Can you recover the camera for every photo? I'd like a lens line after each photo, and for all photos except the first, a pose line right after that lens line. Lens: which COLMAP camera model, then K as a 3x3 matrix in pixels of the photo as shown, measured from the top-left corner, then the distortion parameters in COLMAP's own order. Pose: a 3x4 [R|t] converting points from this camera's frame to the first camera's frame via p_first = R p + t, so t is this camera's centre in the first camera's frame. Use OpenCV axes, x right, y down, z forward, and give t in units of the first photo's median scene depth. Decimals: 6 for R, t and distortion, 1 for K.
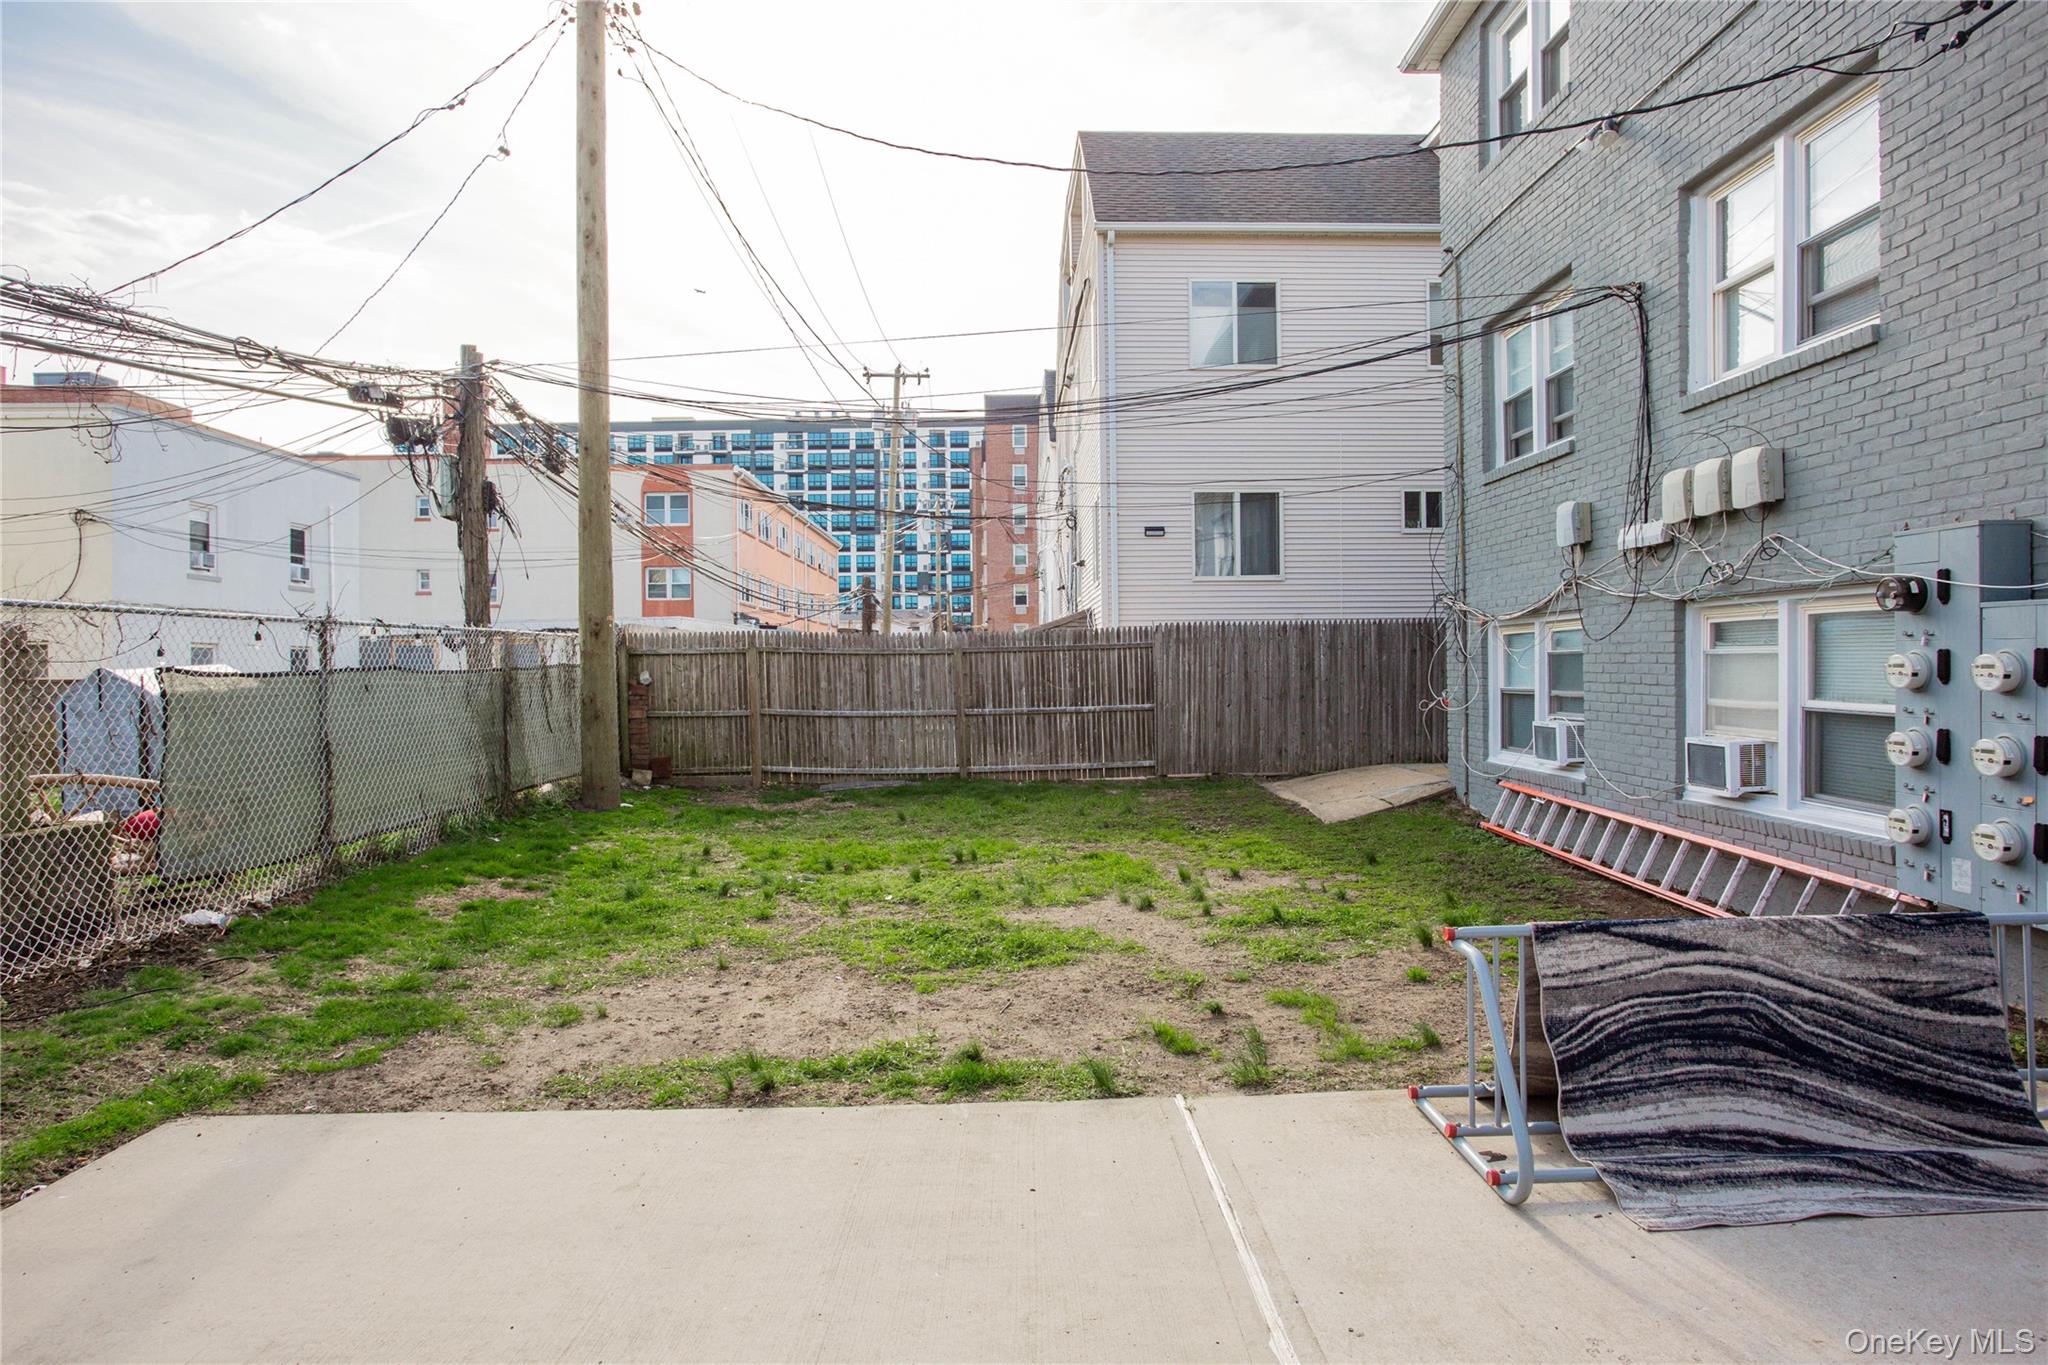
lens RADIAL K [[1192.9, 0, 1026.7], [0, 1192.9, 683.9], [0, 0, 1]] dist [0.004823, 0.006498]
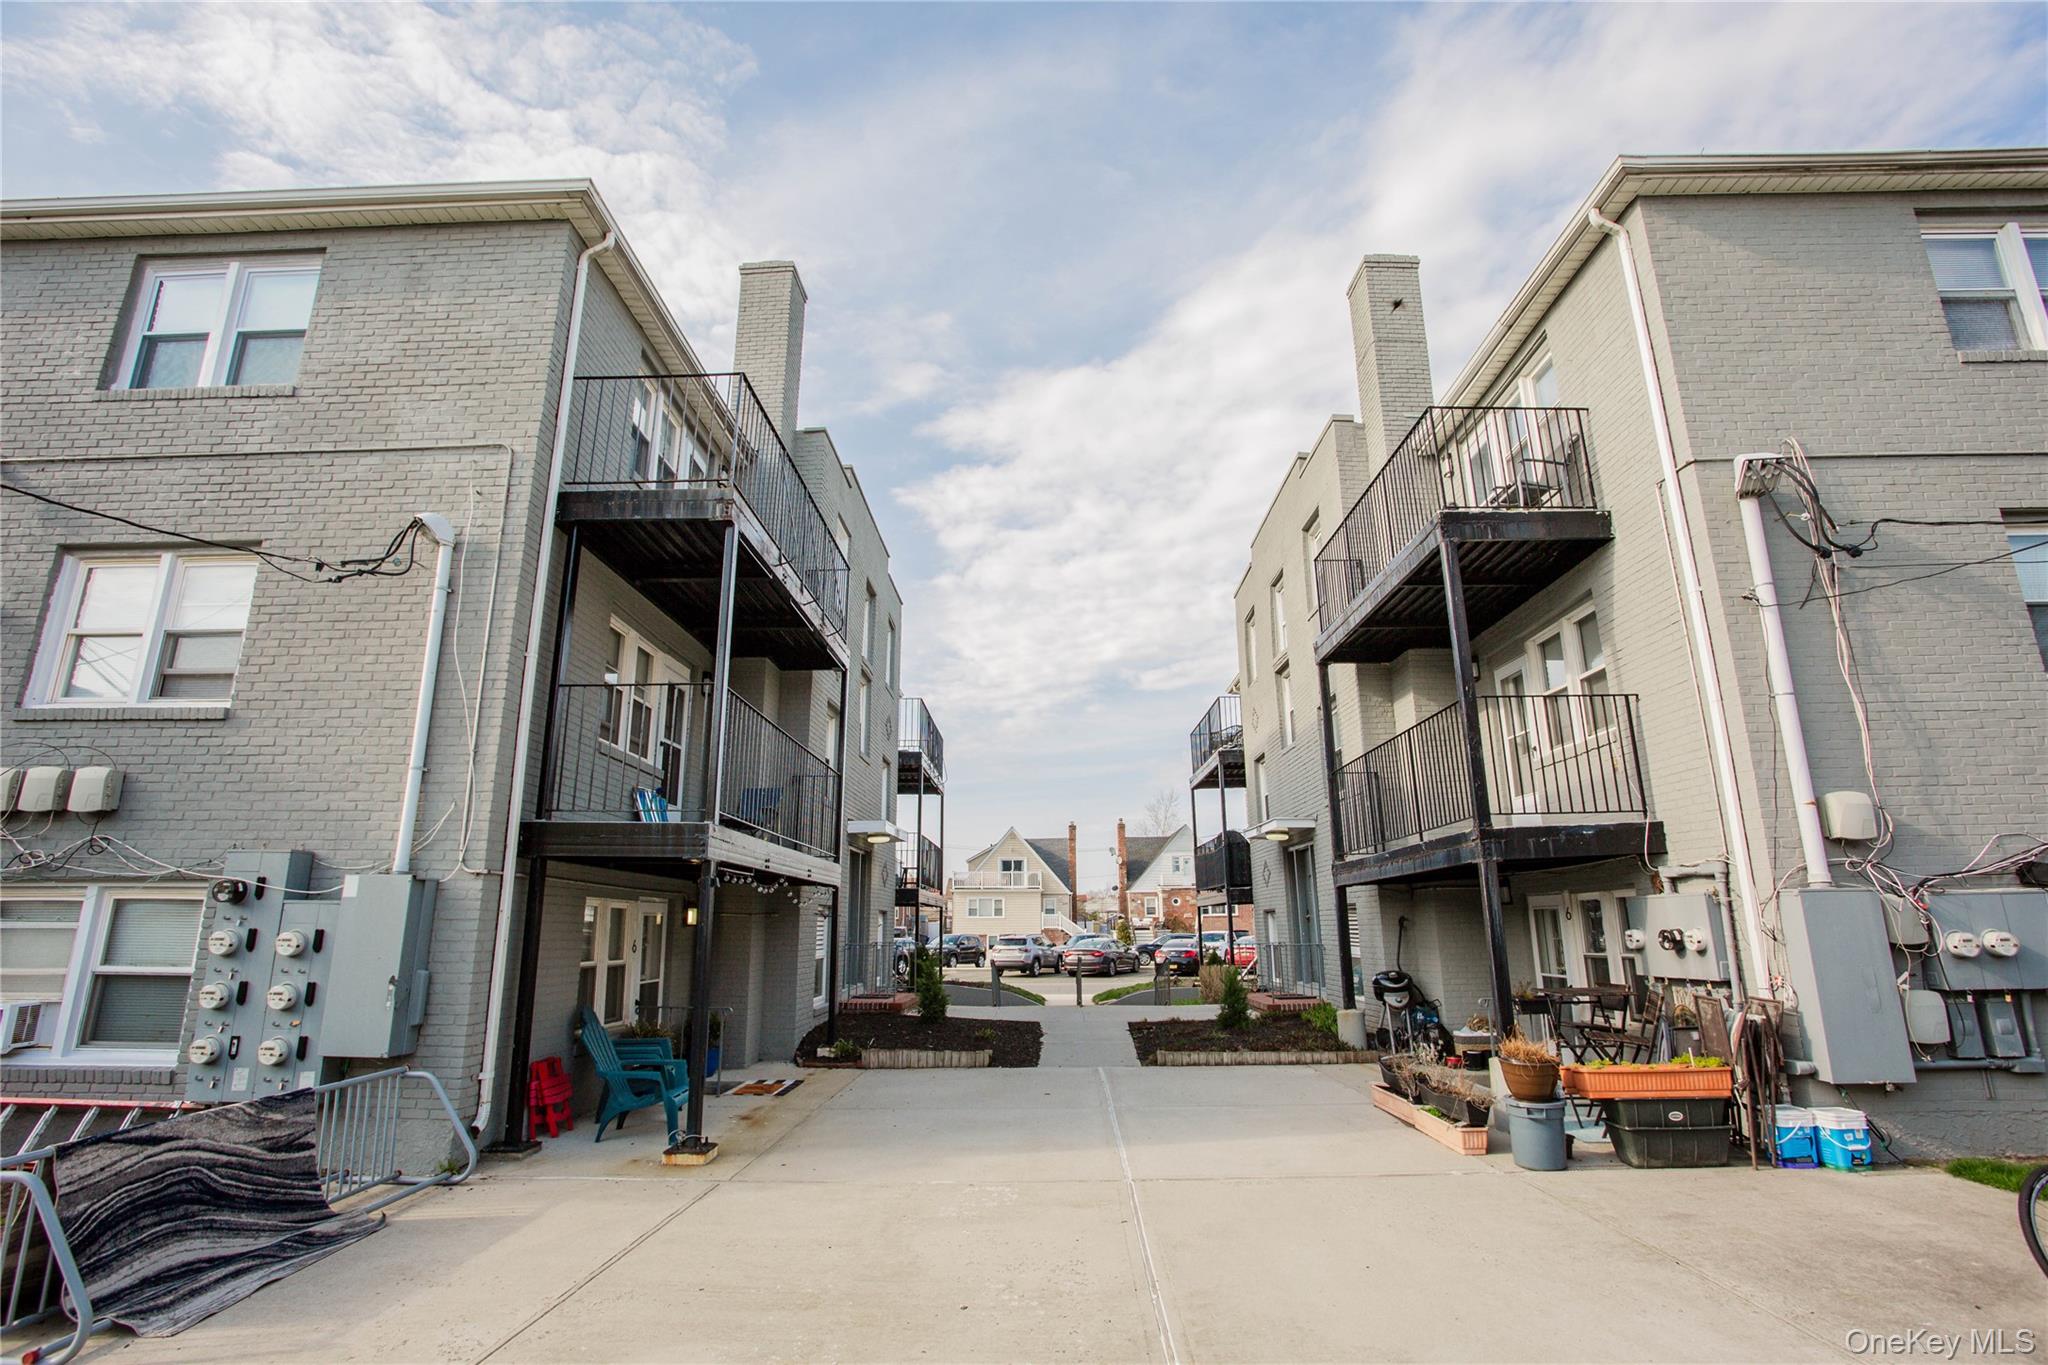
lens RADIAL K [[971.1, 0, 1019.8], [0, 971.1, 685.6], [0, 0, 1]] dist [0.000756, 0.000722]
pose [[0.045689, 0.259094, 0.964771, -0.510965], [0.009198, 0.965629, -0.259760, 0.003775], [-0.998913, 0.020742, 0.041735, -0.068770]]
